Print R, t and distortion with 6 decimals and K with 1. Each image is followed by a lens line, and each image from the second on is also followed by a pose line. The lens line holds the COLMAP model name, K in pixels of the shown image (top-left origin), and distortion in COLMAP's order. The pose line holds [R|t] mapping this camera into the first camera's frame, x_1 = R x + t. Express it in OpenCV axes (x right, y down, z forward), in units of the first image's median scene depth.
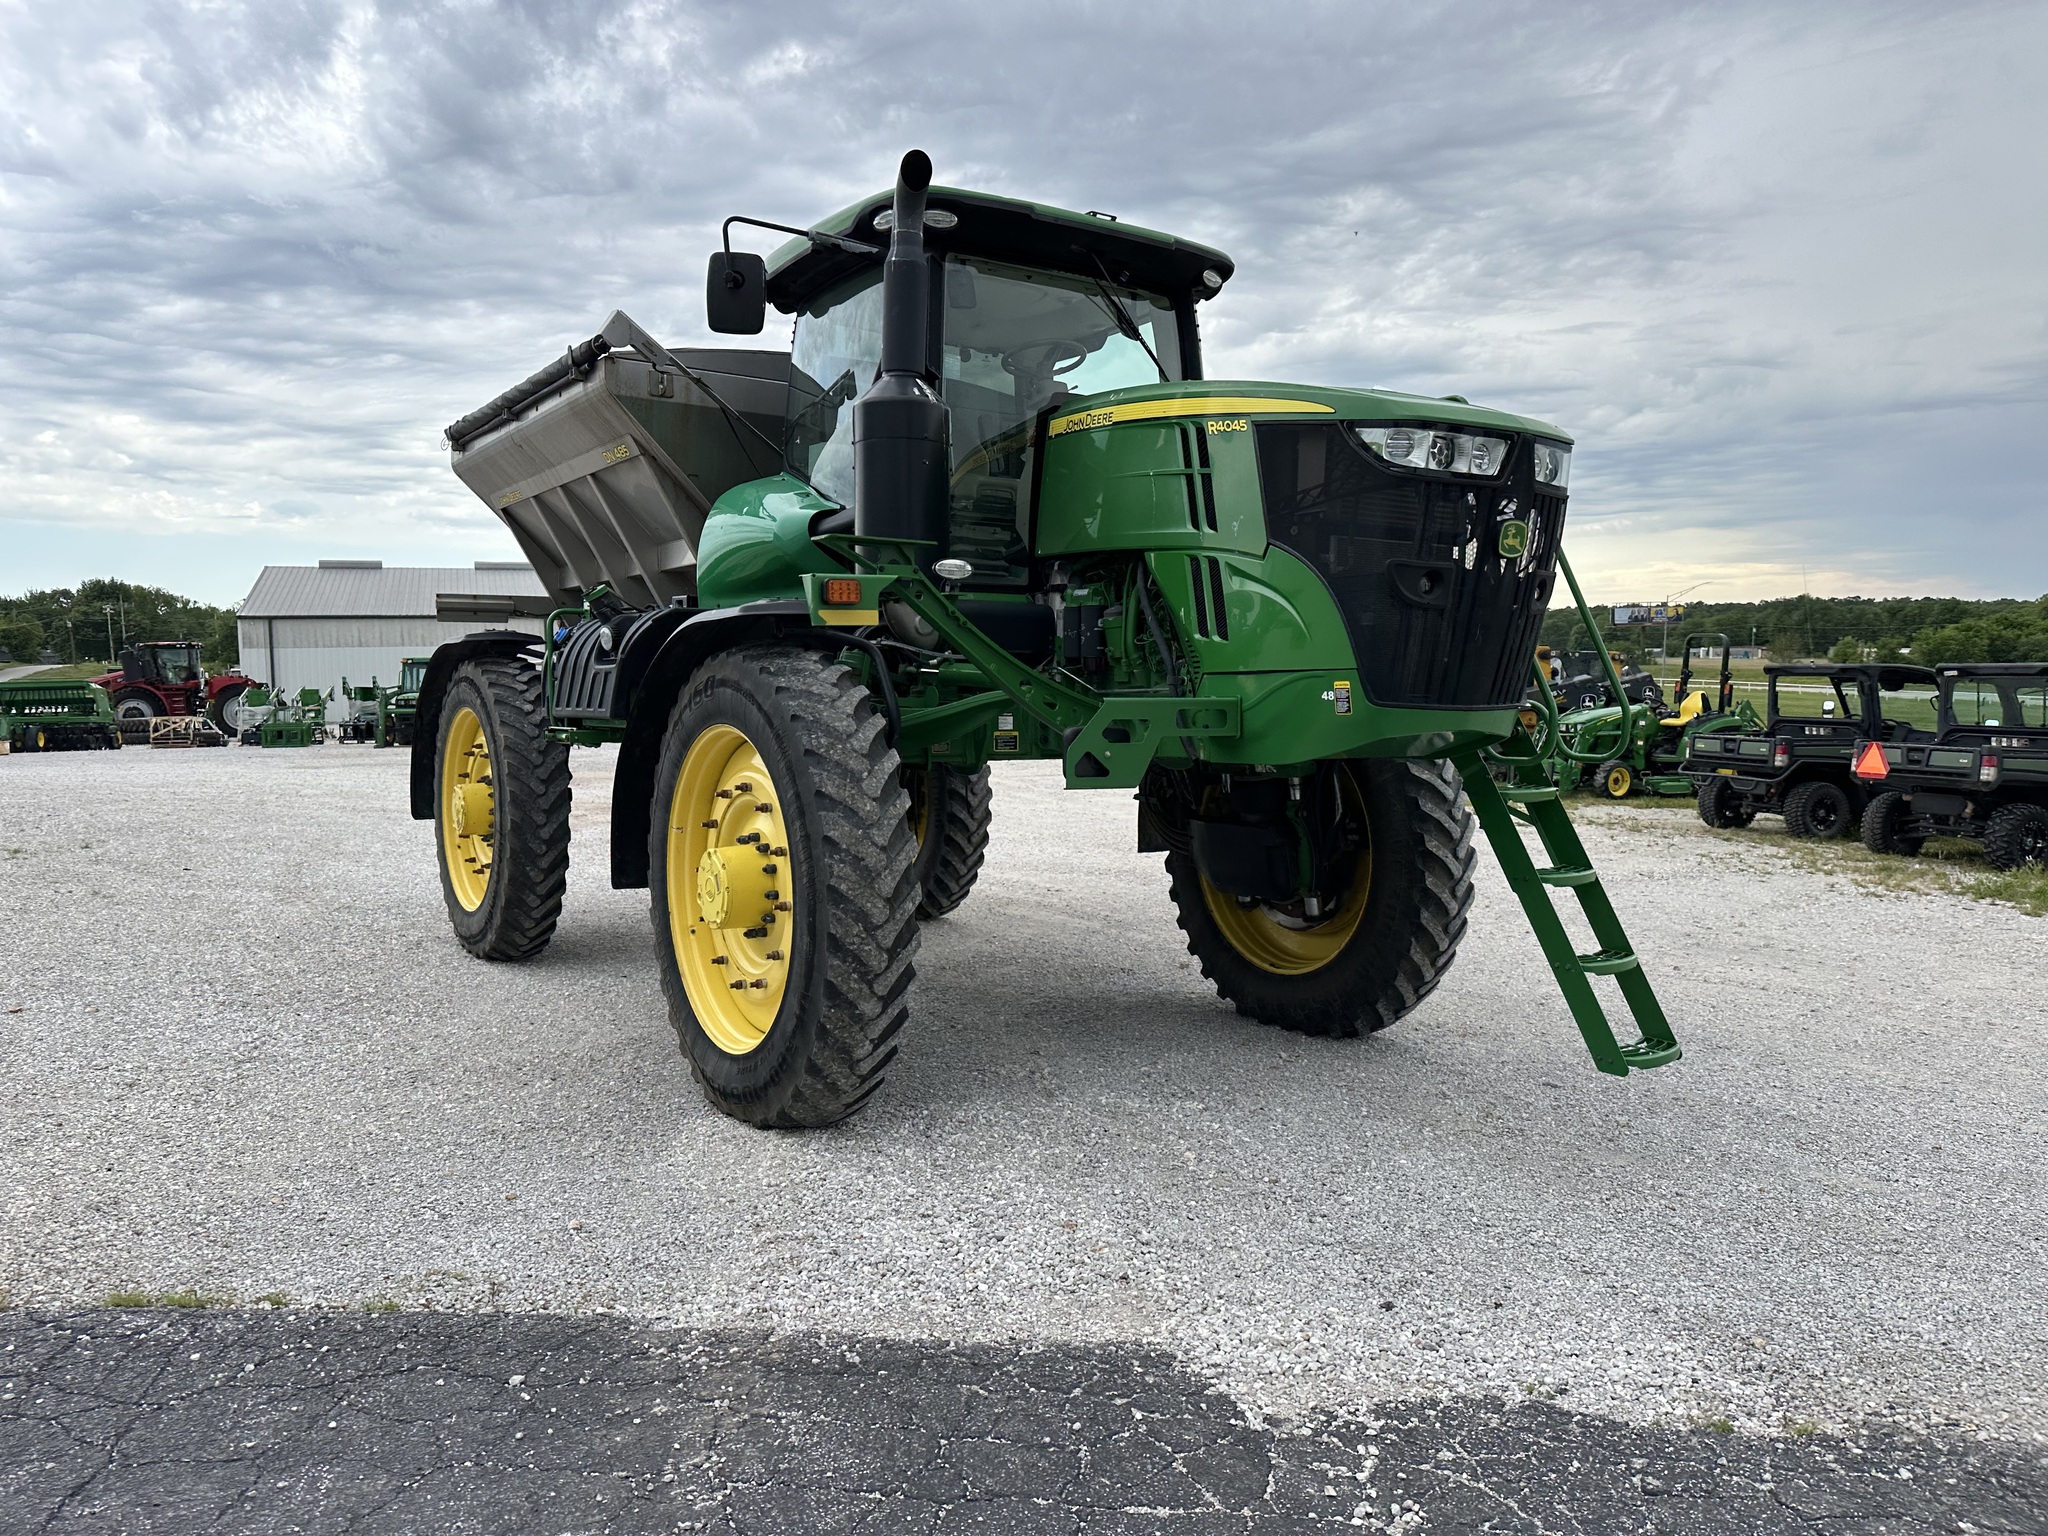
lens RADIAL K [[1437.1, 0, 1014.1], [0, 1437.1, 775.9], [0, 0, 1]] dist [0.041504, -0.050864]
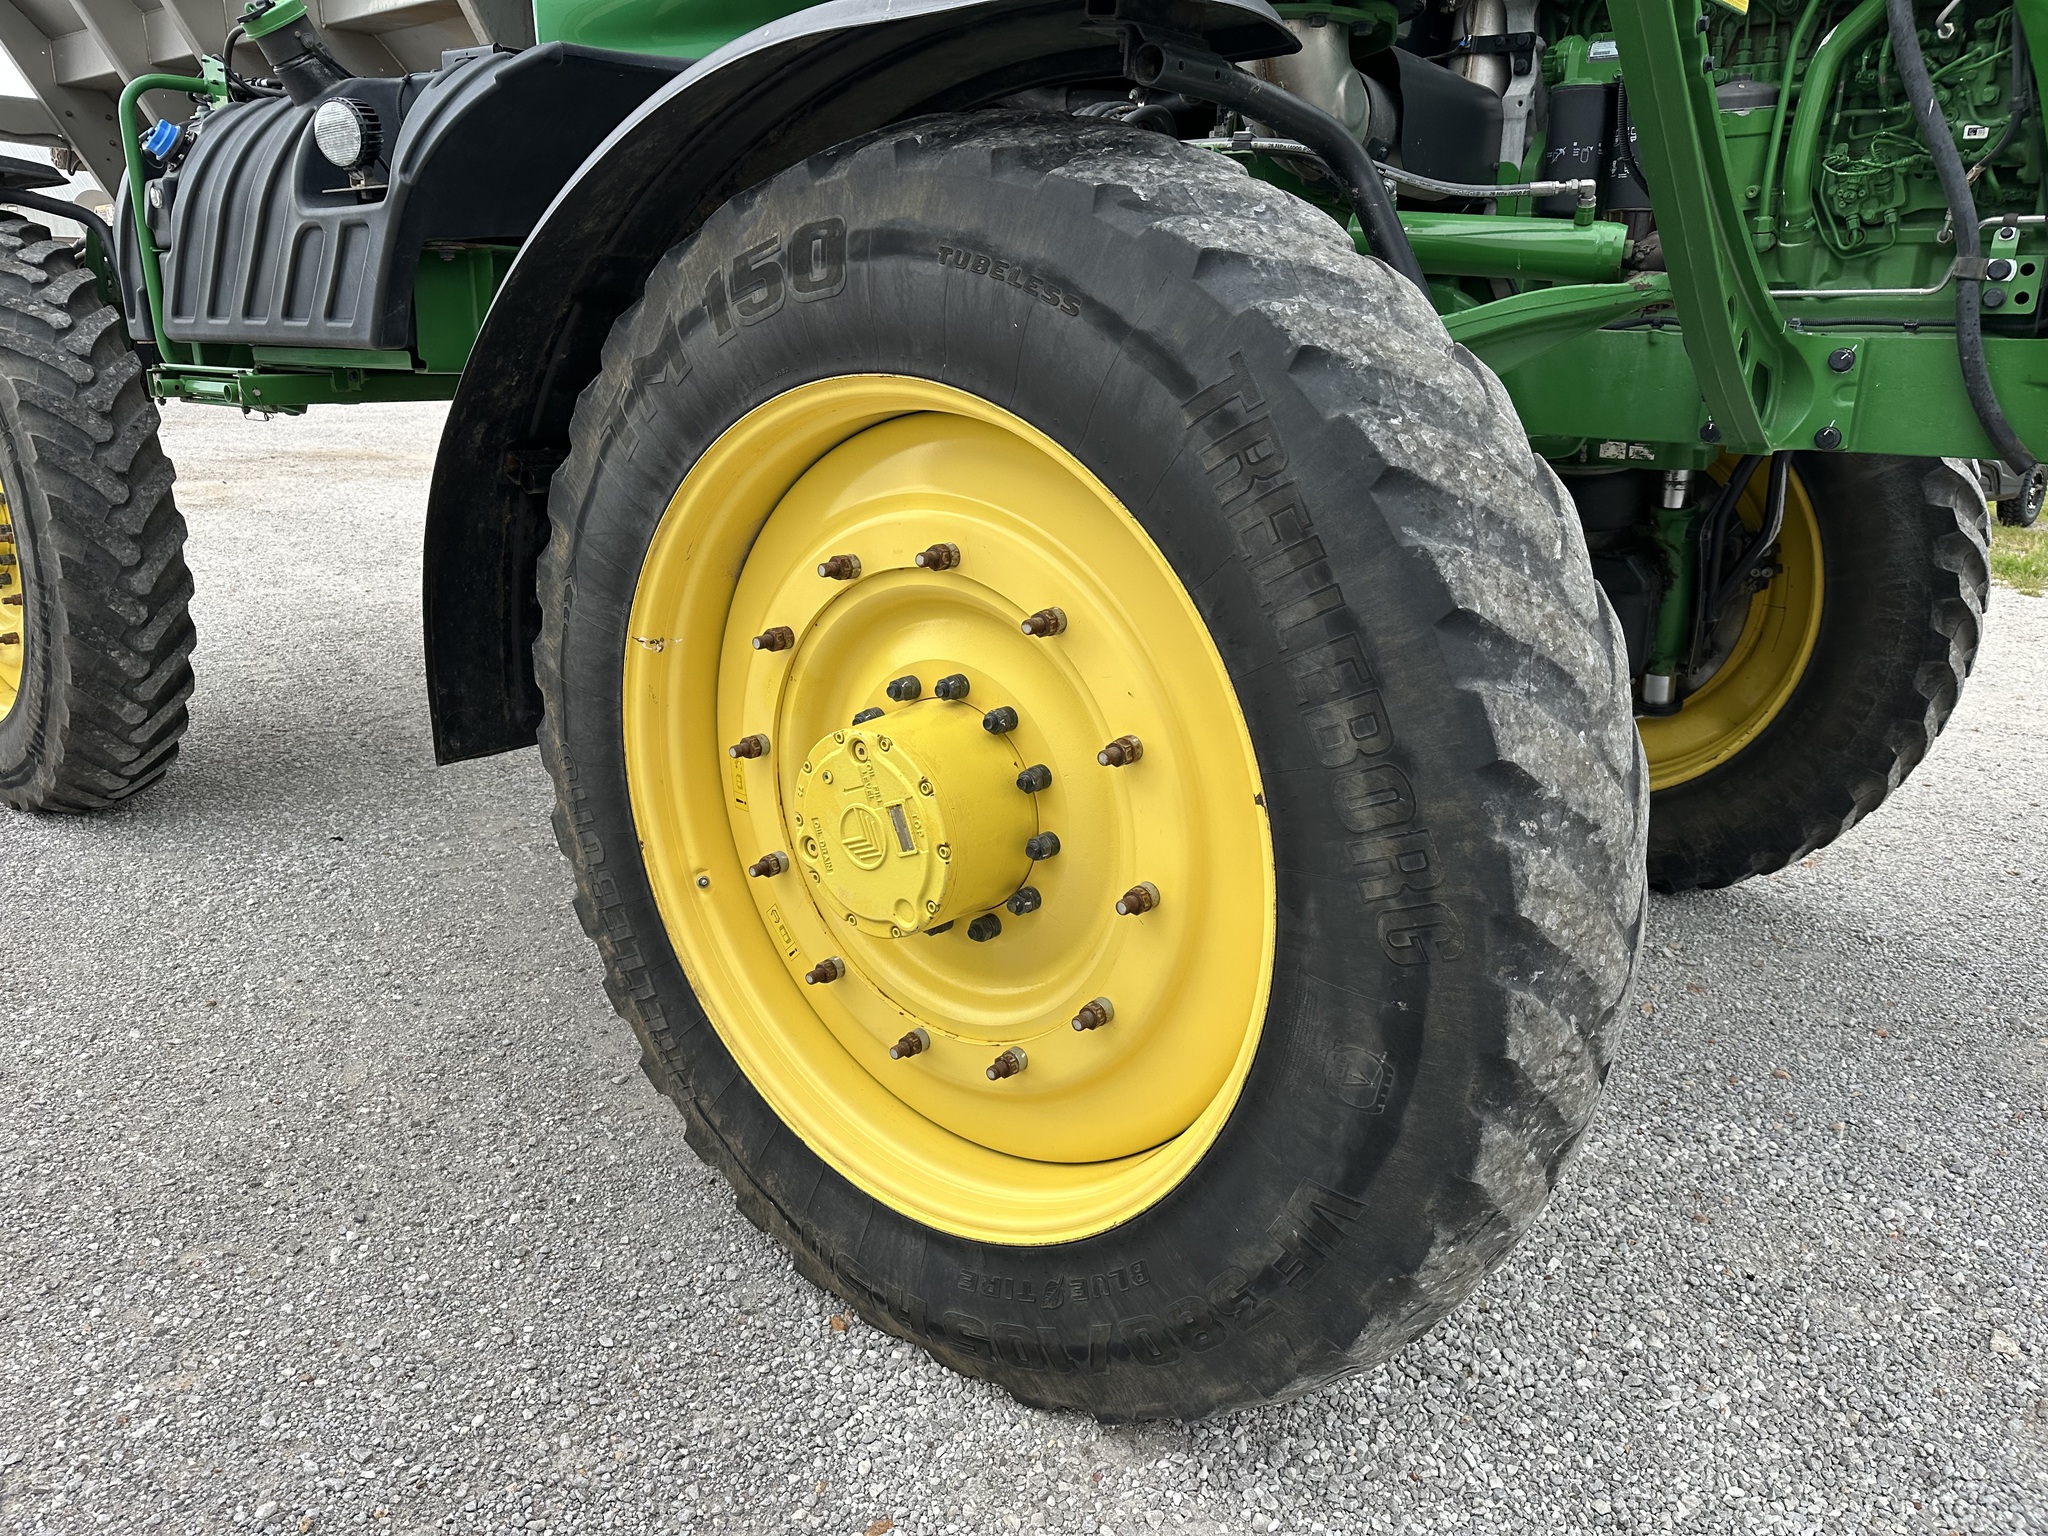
lens RADIAL K [[1437.1, 0, 1006.5], [0, 1437.1, 772.8], [0, 0, 1]] dist [0.041504, -0.050864]
pose [[0.956509, -0.072713, 0.282494, -0.118091], [0.001544, 0.969682, 0.244366, -0.011639], [-0.291698, -0.233302, 0.927622, 0.276023]]
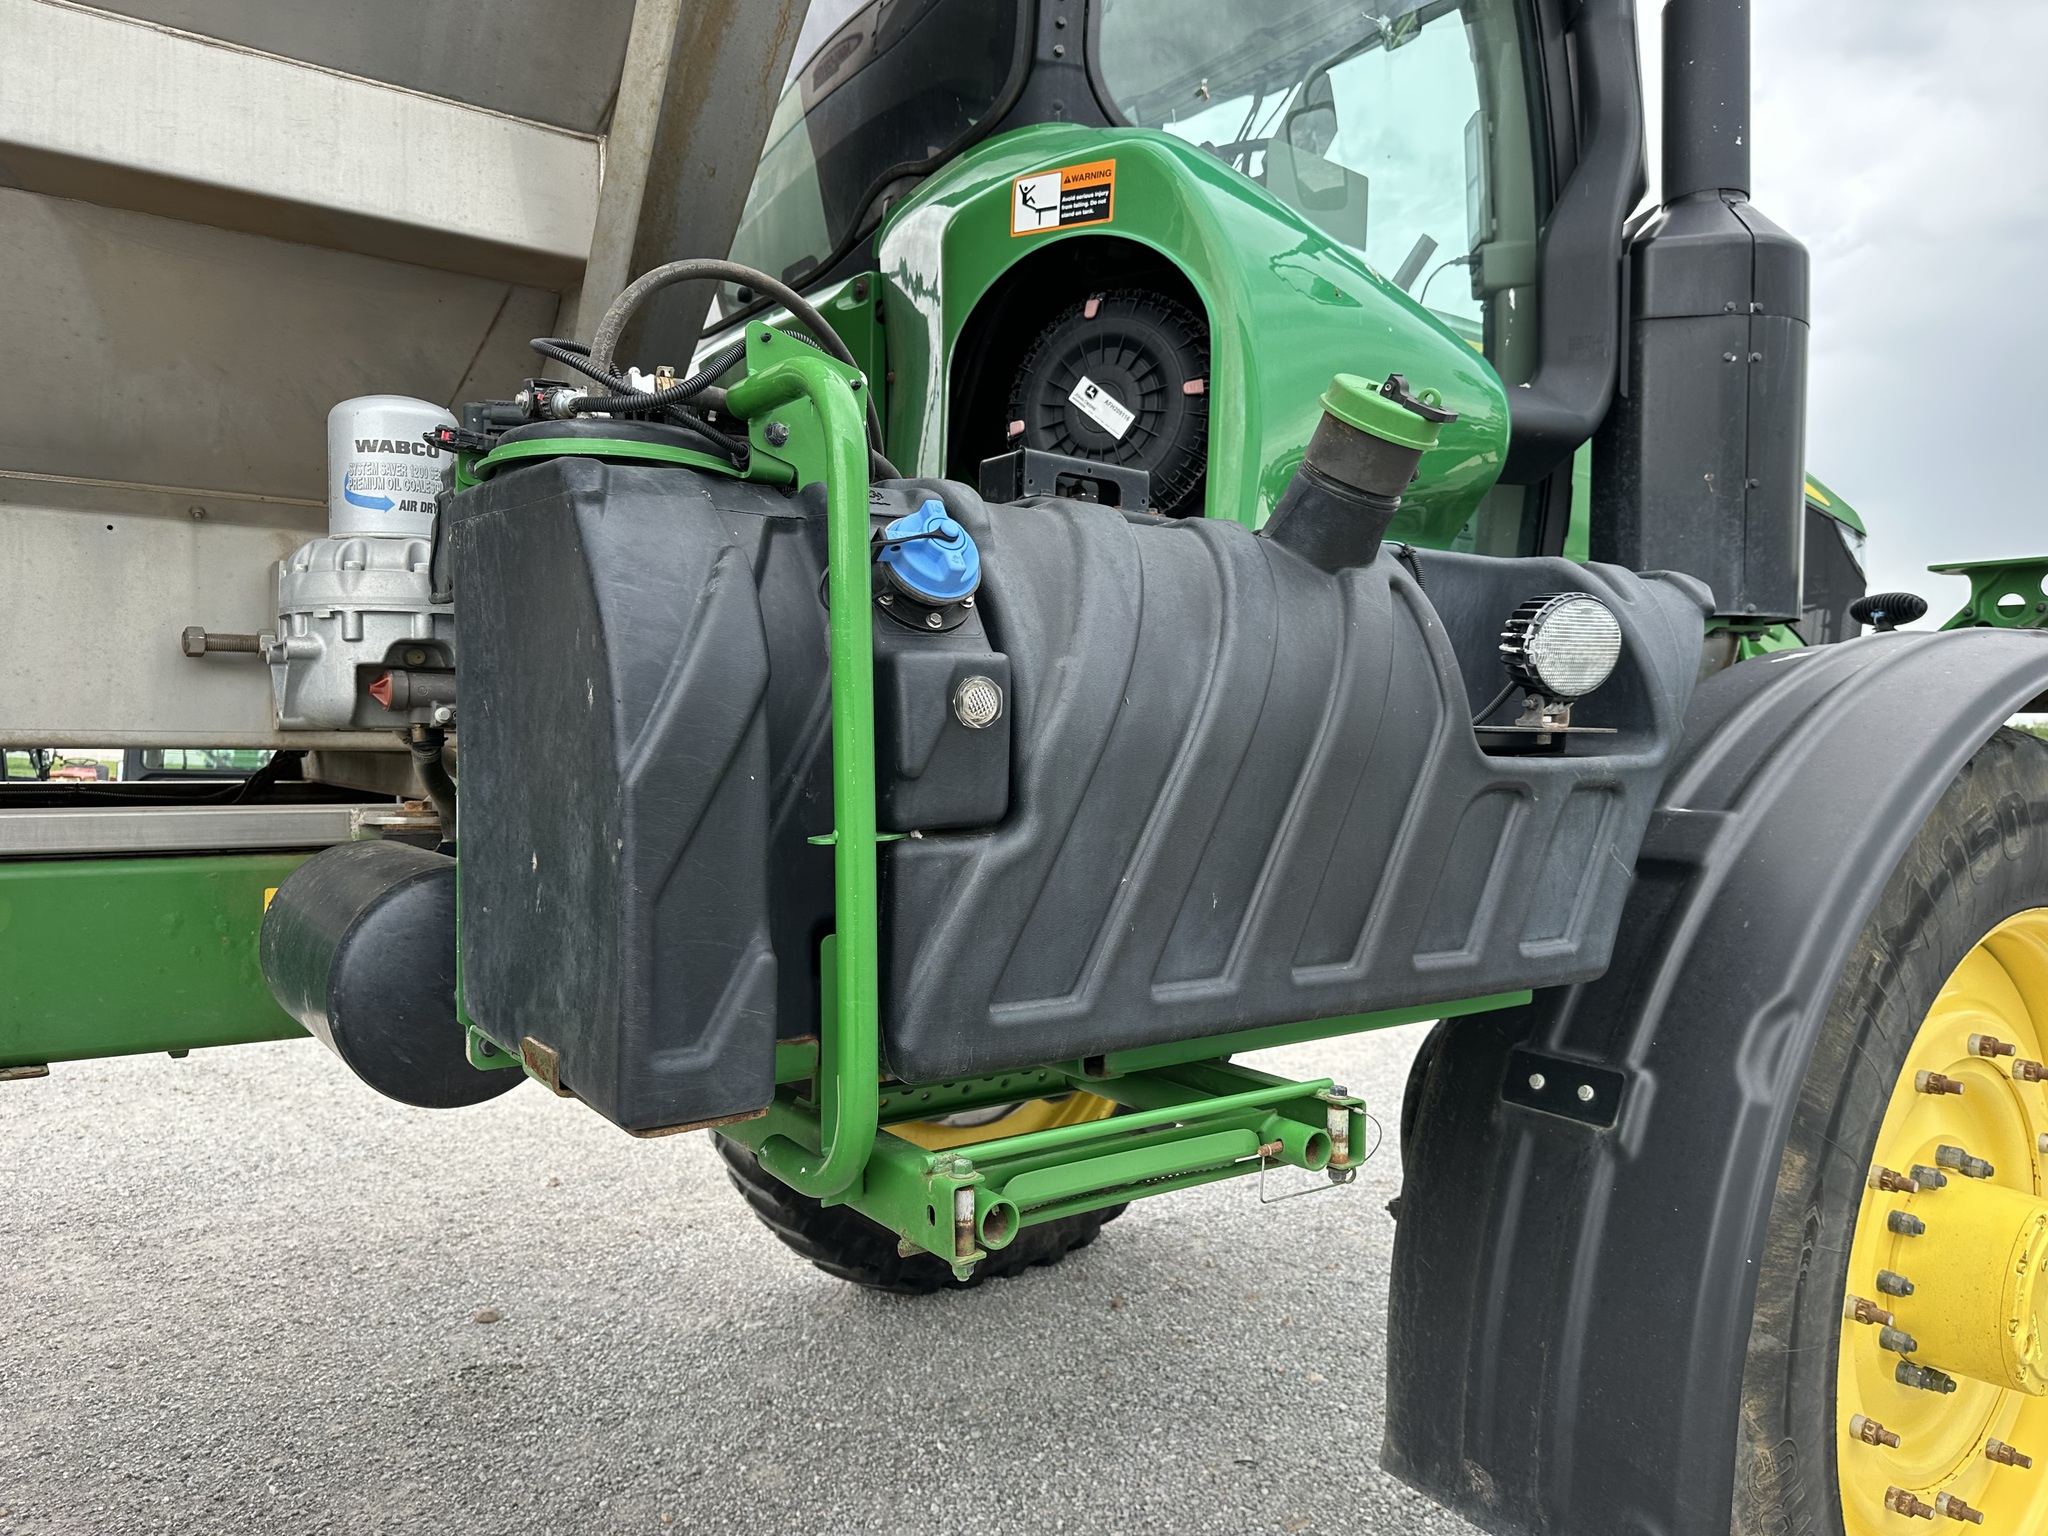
lens RADIAL K [[1437.1, 0, 1019.0], [0, 1437.1, 772.3], [0, 0, 1]] dist [0.041504, -0.050864]
pose [[-0.051842, -0.032160, 0.998137, -0.261603], [0.040123, 0.998607, 0.034259, -0.043655], [-0.997849, 0.041825, -0.050479, 0.559318]]
